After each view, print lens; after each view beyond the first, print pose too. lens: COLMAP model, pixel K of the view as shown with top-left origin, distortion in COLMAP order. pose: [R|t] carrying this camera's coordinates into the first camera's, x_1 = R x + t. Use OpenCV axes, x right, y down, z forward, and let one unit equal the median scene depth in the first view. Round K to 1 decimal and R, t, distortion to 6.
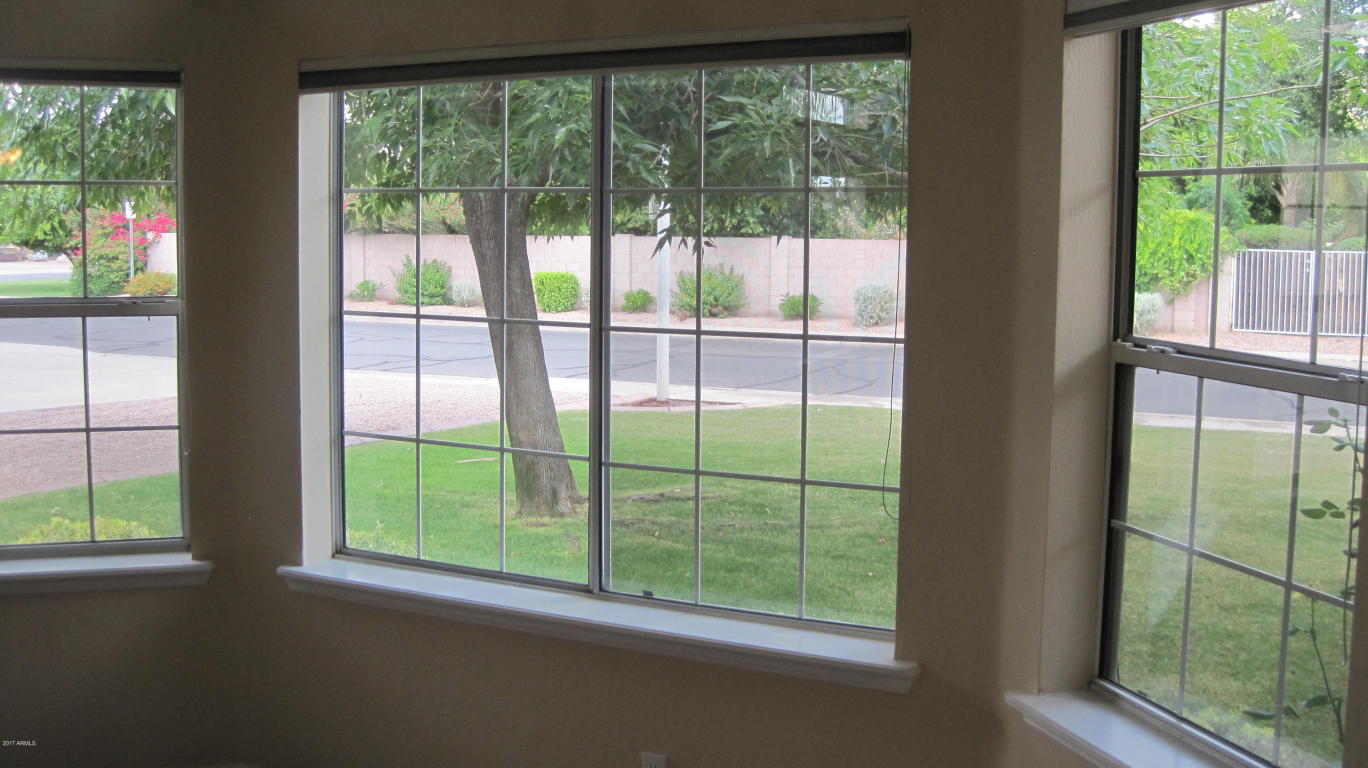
lens RADIAL K [[1393.8, 0, 684.0], [0, 1393.8, 384.0], [0, 0, 1]] dist [-0.161216, 0.012425]
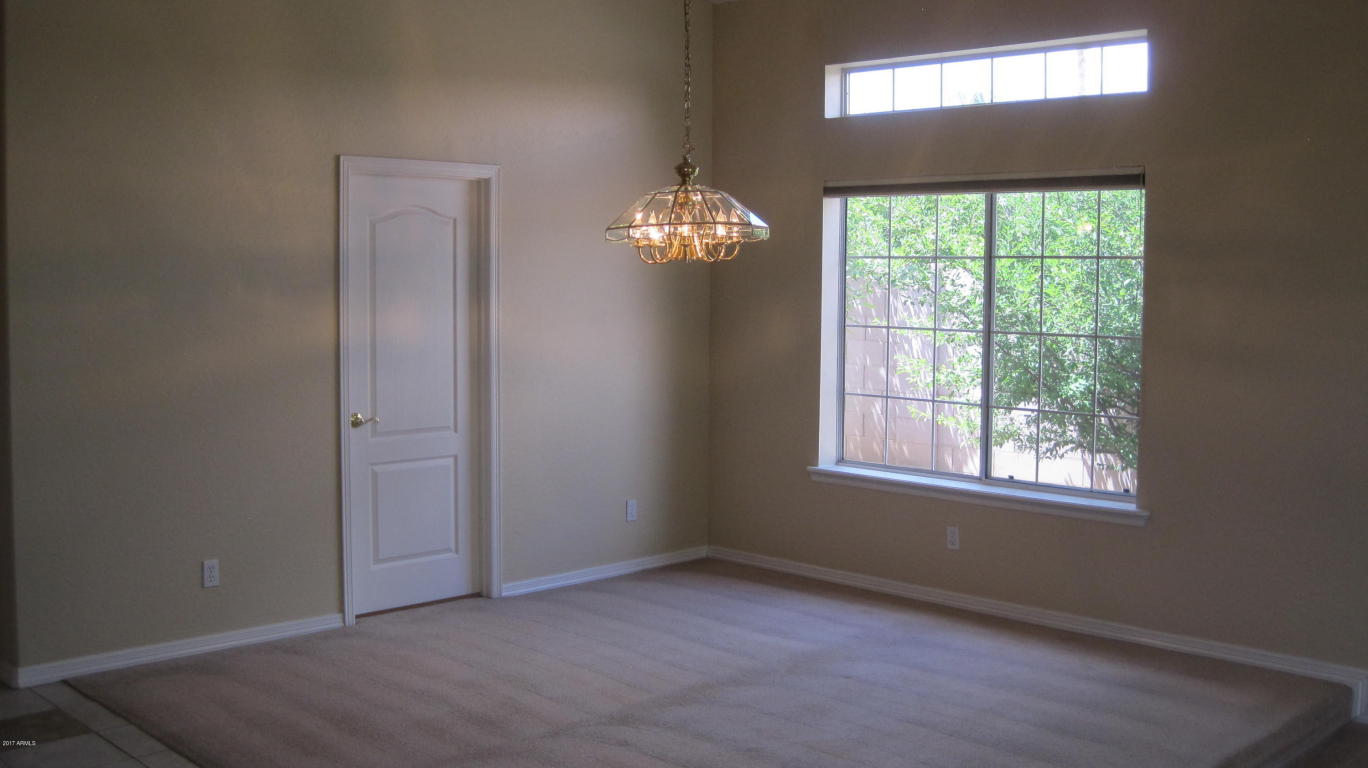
lens RADIAL K [[1393.8, 0, 684.0], [0, 1393.8, 384.0], [0, 0, 1]] dist [-0.161216, 0.012425]
pose [[0.945466, 0.022169, -0.324966, 0.138580], [-0.034549, 0.998878, -0.032376, 0.091352], [0.323883, 0.041838, 0.945171, -0.765524]]
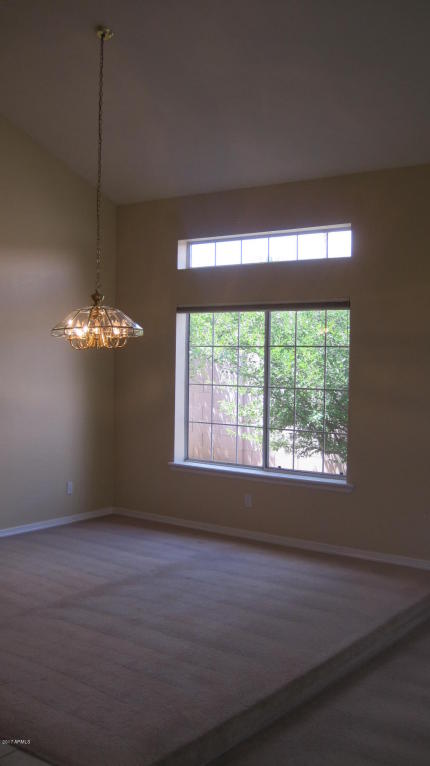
lens RADIAL K [[780.5, 0, 215.7], [0, 780.5, 396.2], [0, 0, 1]] dist [-0.161216, 0.012425]
pose [[0.982019, 0.012698, -0.188352, 0.156329], [-0.025030, 0.997685, -0.063236, 0.092695], [0.187113, 0.066813, 0.980064, -0.774619]]
